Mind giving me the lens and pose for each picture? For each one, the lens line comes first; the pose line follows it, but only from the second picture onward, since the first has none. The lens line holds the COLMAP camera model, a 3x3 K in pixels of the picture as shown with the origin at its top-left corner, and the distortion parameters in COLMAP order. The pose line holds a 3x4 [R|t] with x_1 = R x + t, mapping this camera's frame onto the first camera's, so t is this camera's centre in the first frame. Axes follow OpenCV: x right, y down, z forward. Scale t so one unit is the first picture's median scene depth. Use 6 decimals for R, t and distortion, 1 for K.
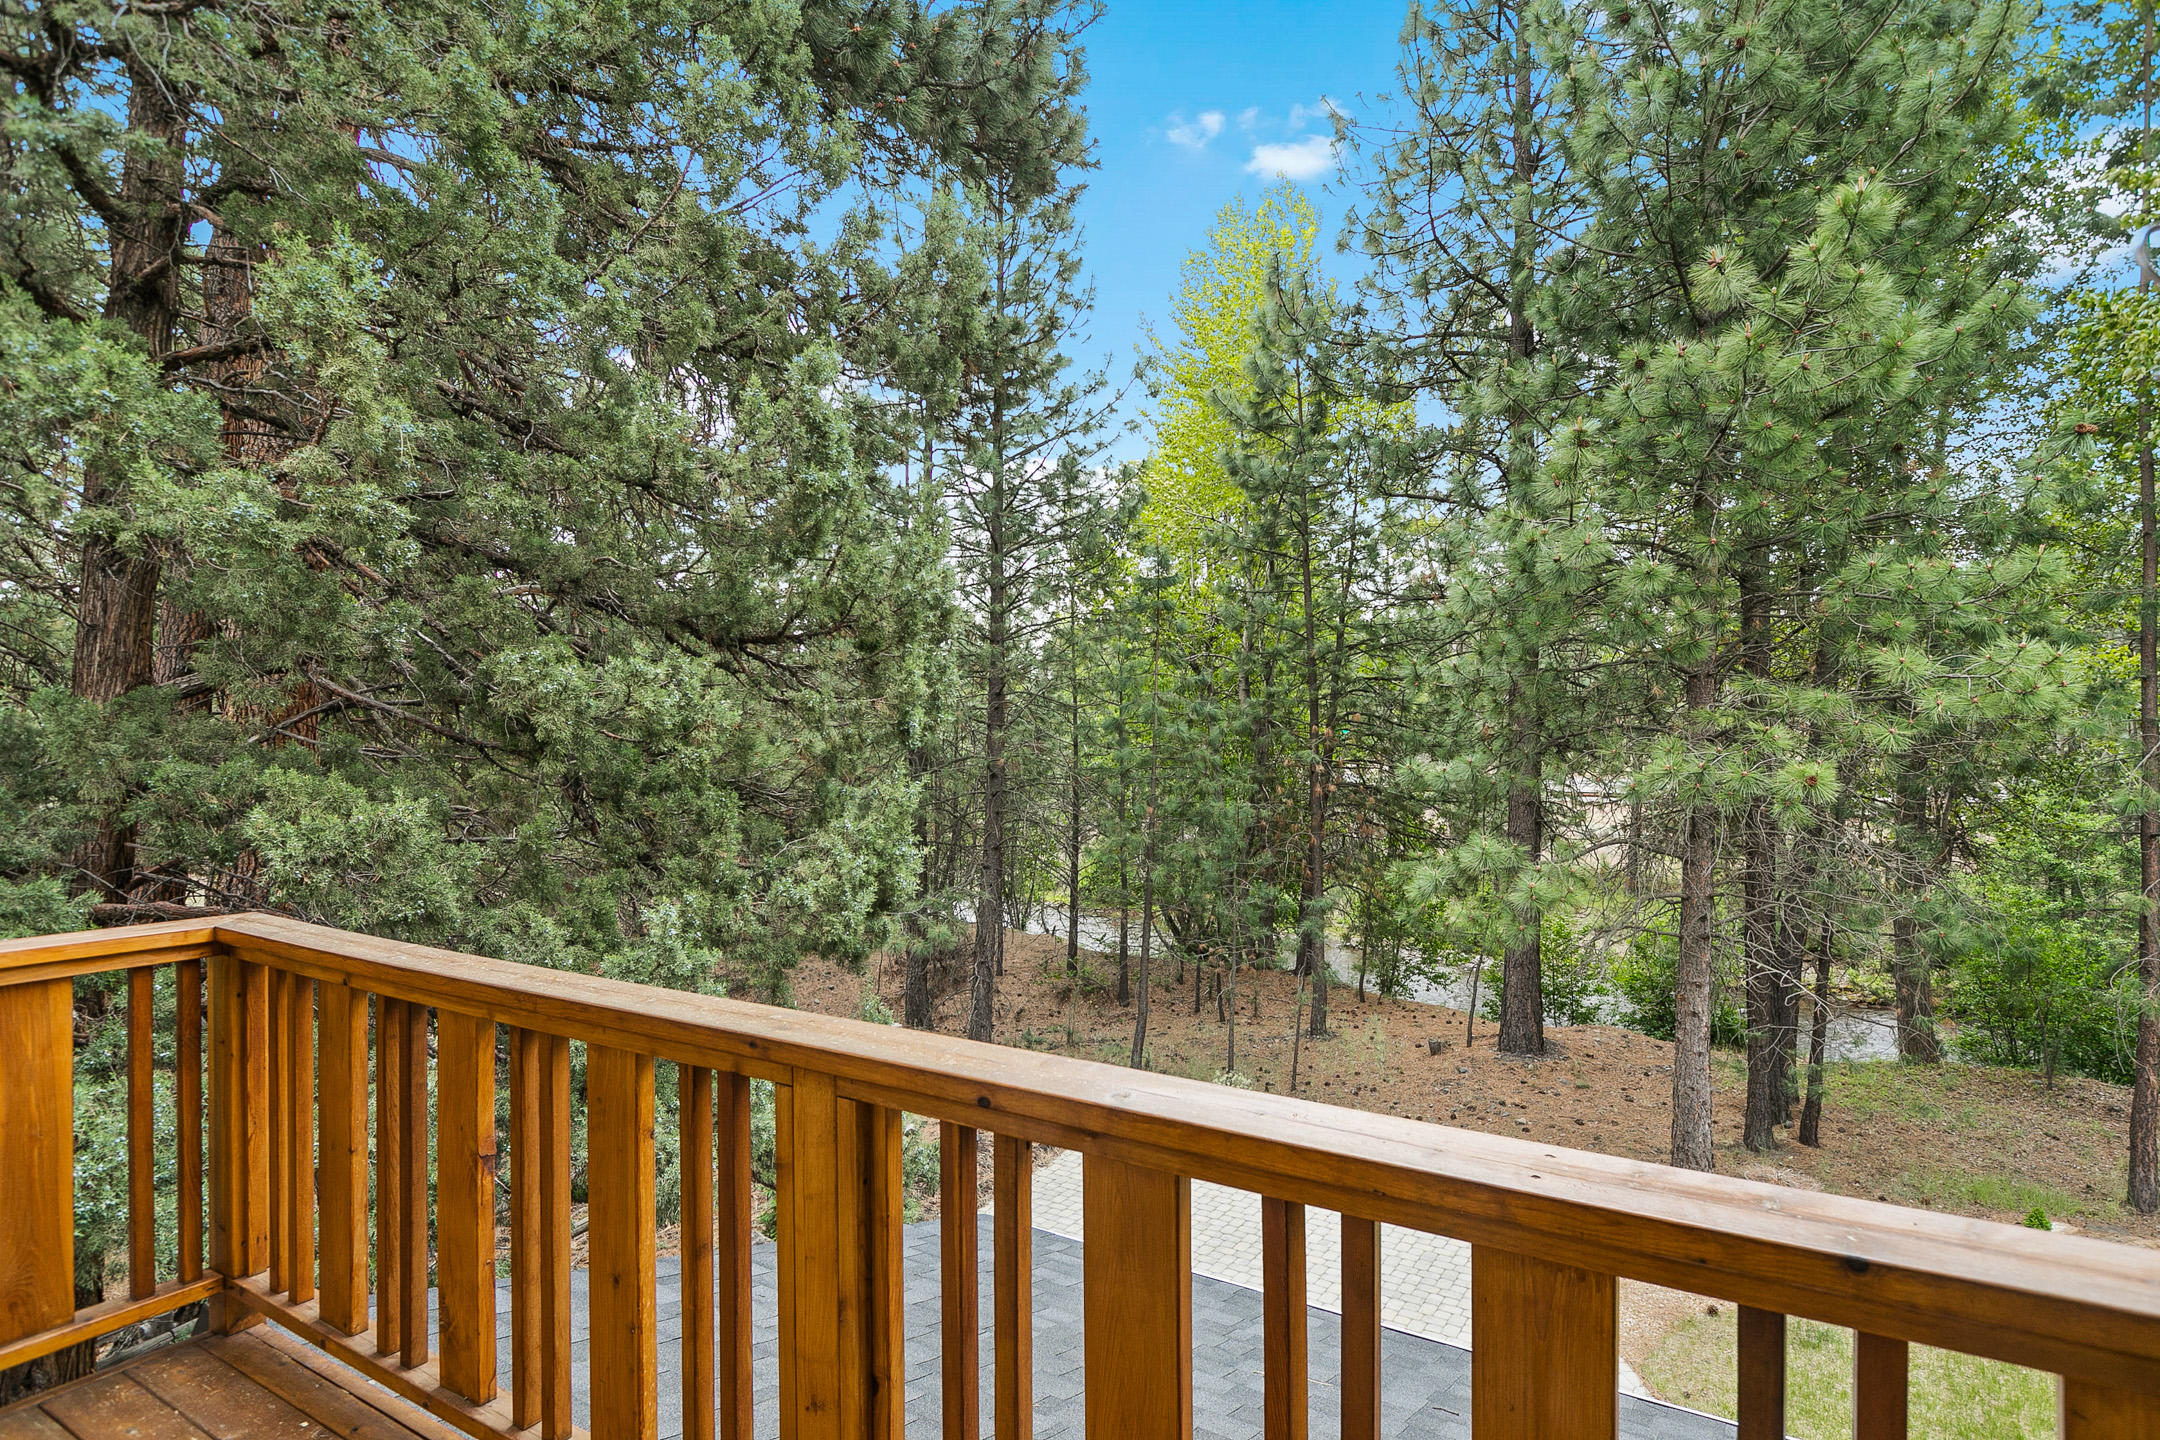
lens RADIAL K [[1176.8, 0, 1083.5], [0, 1176.8, 719.6], [0, 0, 1]] dist [0.000252, 0.000013]
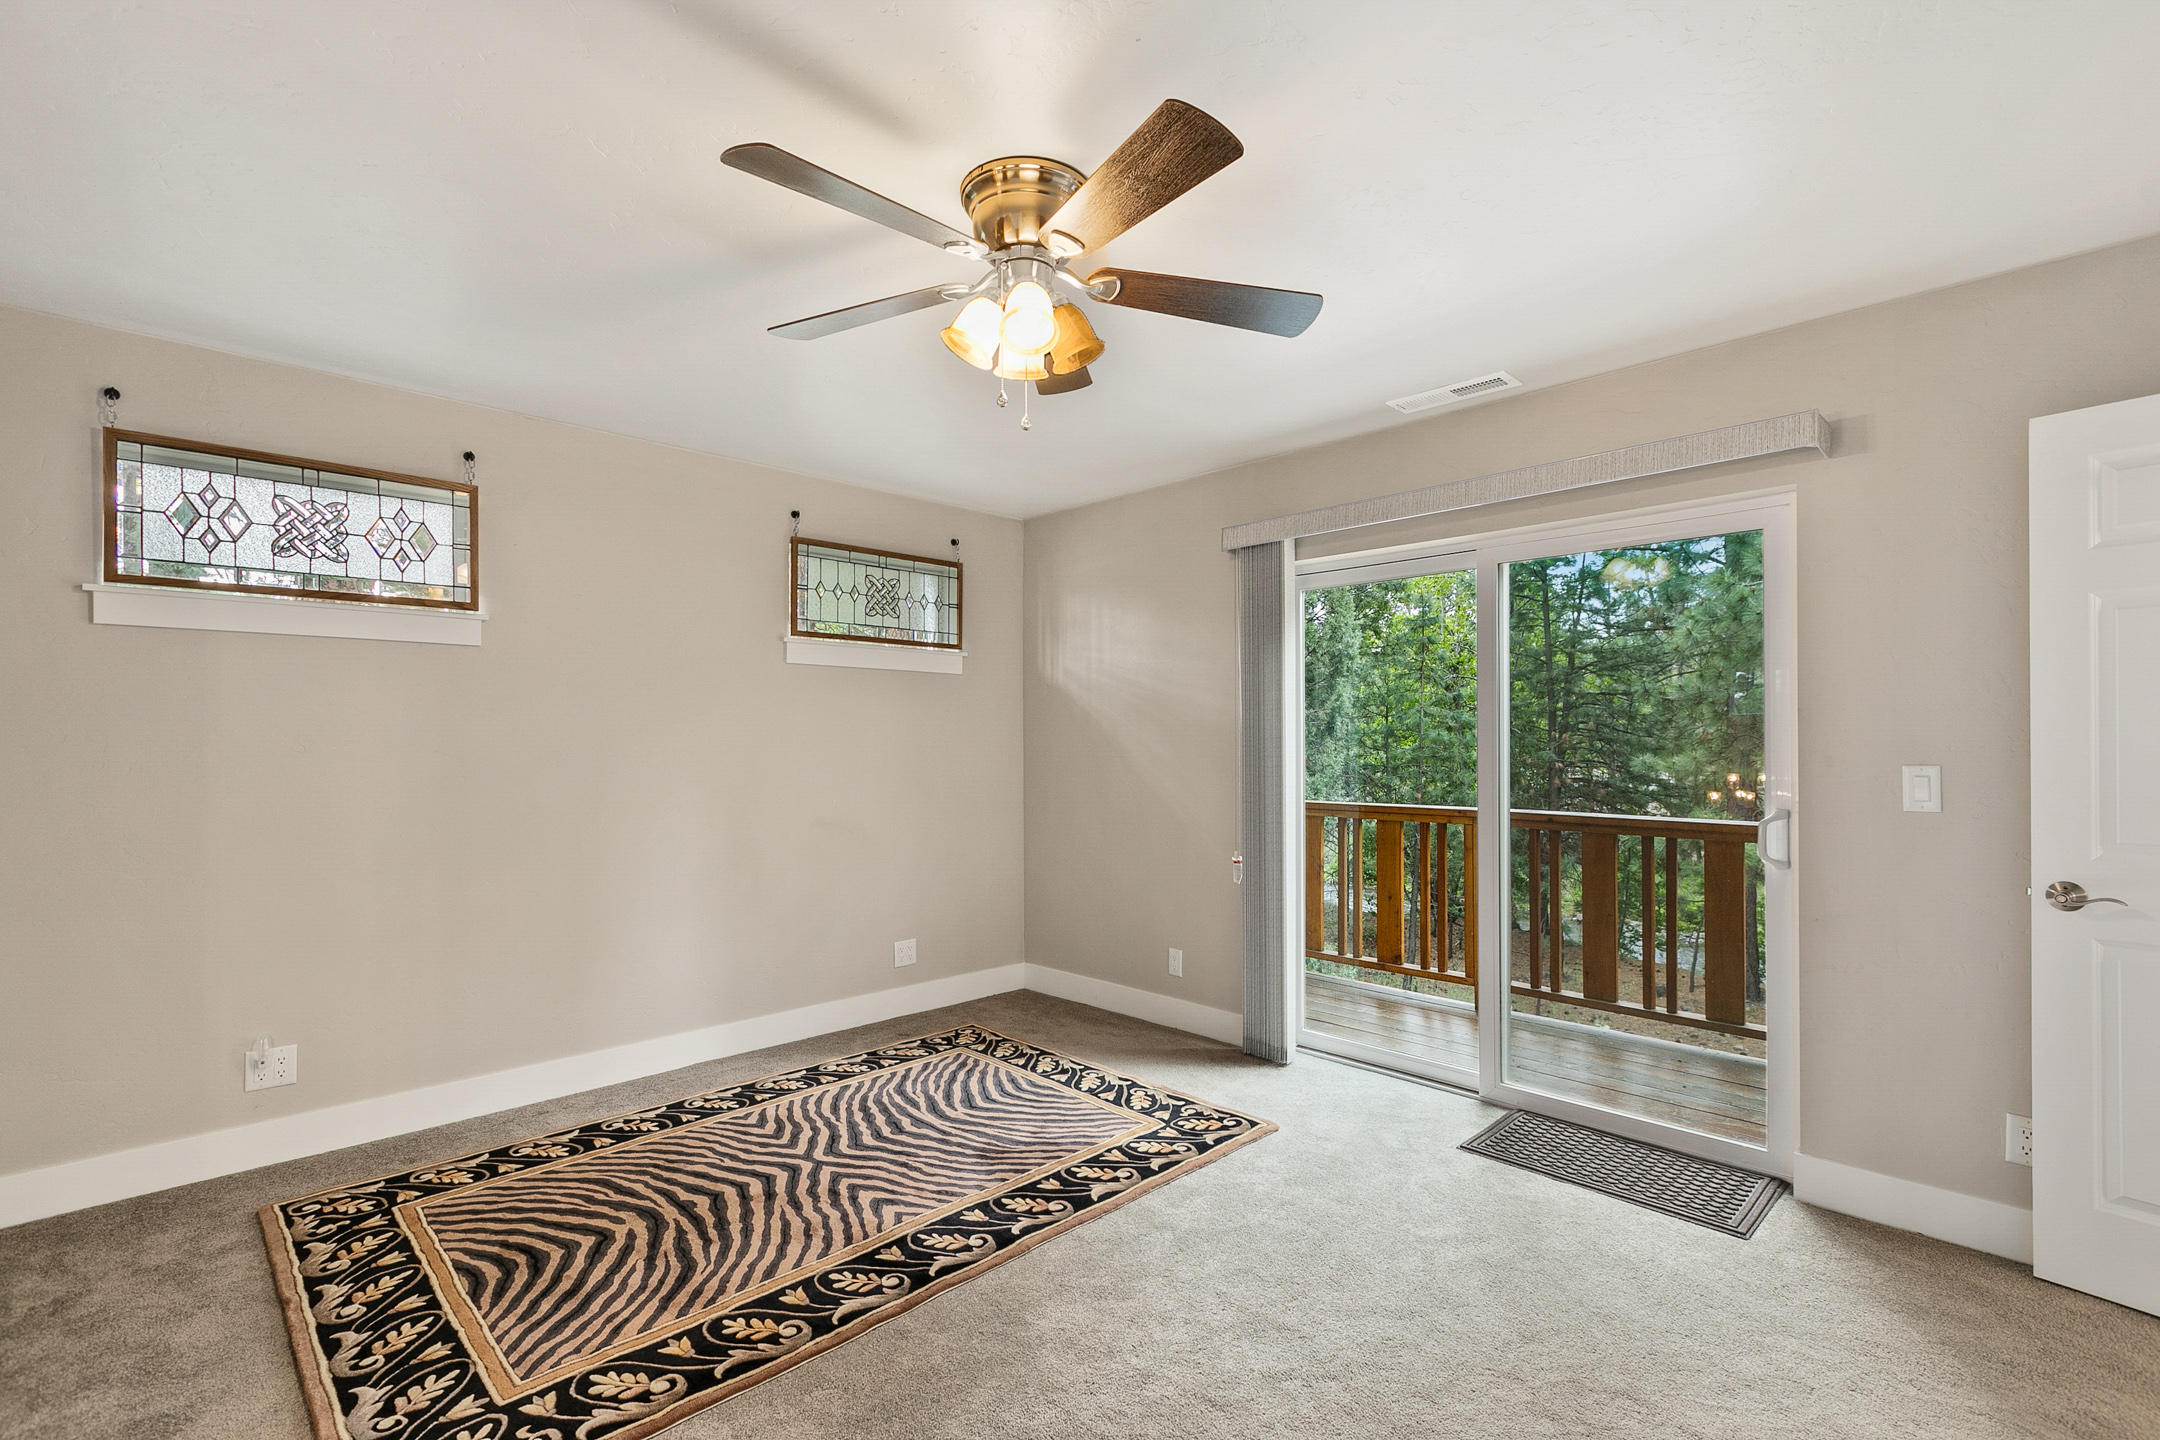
lens RADIAL K [[978.7, 0, 1071.8], [0, 978.7, 731.9], [0, 0, 1]] dist [0.005033, 0.000778]
pose [[0.970054, -0.000450, -0.242887, -0.048152], [0.000744, 0.999999, 0.001119, 0.003869], [0.242886, -0.001266, 0.970054, -0.143398]]
